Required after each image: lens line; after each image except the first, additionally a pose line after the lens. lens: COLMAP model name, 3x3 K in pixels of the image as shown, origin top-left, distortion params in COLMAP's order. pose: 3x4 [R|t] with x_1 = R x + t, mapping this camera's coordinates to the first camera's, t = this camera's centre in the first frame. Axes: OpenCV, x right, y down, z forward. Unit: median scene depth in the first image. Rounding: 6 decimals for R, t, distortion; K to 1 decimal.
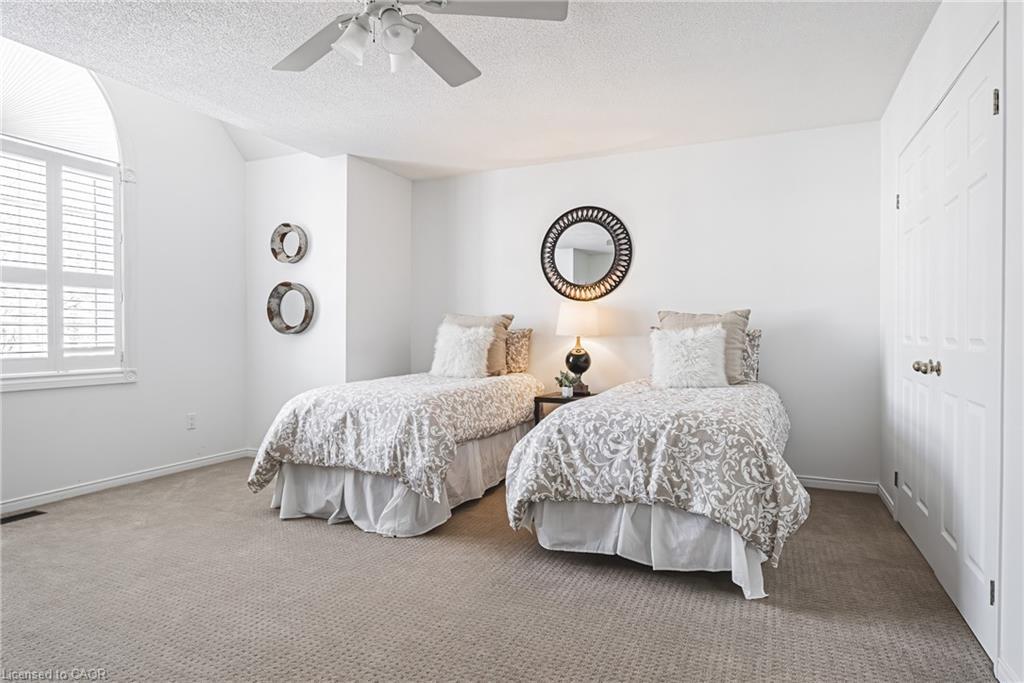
lens RADIAL K [[599.4, 0, 523.1], [0, 599.4, 338.4], [0, 0, 1]] dist [0.003404, -0.000276]
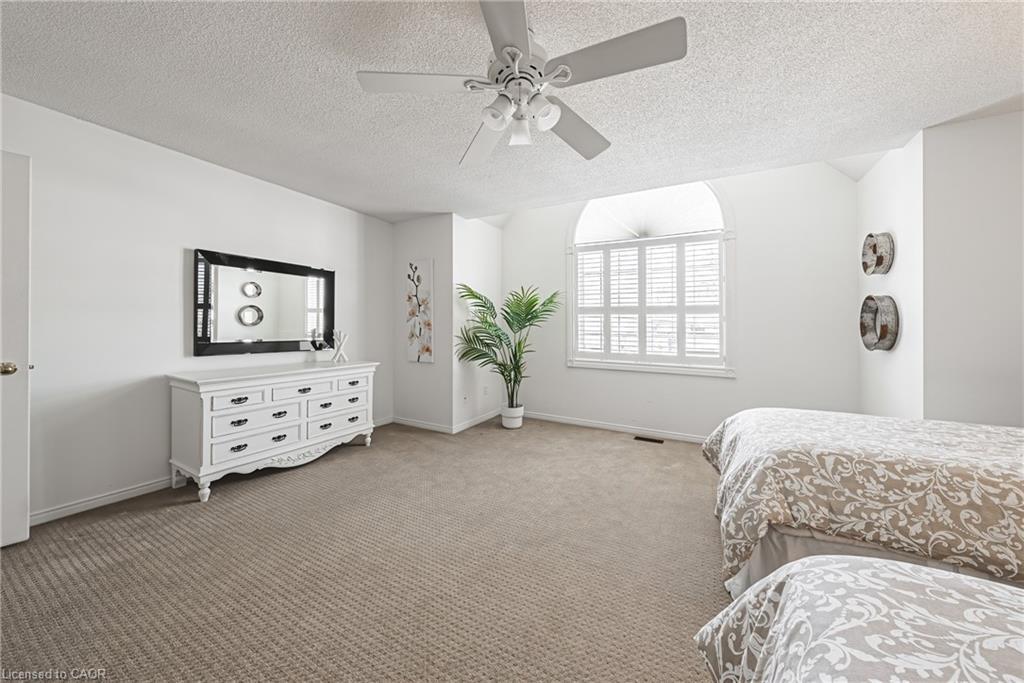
lens RADIAL K [[355.3, 0, 509.7], [0, 355.3, 328.3], [0, 0, 1]] dist [-0.001078, 0.000043]
pose [[-0.102671, -0.002284, -0.994713, 0.289338], [-0.024048, 0.999711, 0.000187, -0.037493], [0.994425, 0.023940, -0.102697, 0.645470]]
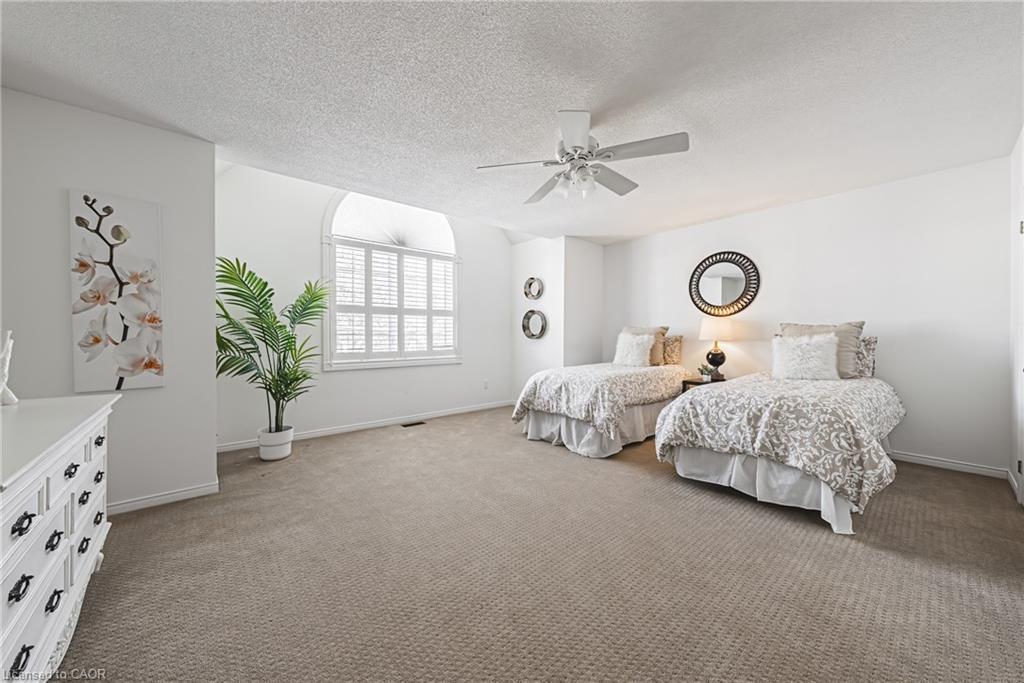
lens RADIAL K [[380.7, 0, 506.7], [0, 380.7, 337.2], [0, 0, 1]] dist [-0.004821, 0.000089]
pose [[0.900633, 0.000996, -0.434579, 0.046624], [-0.002771, 0.999990, -0.003451, -0.010672], [0.434571, 0.004312, 0.900627, -0.088531]]
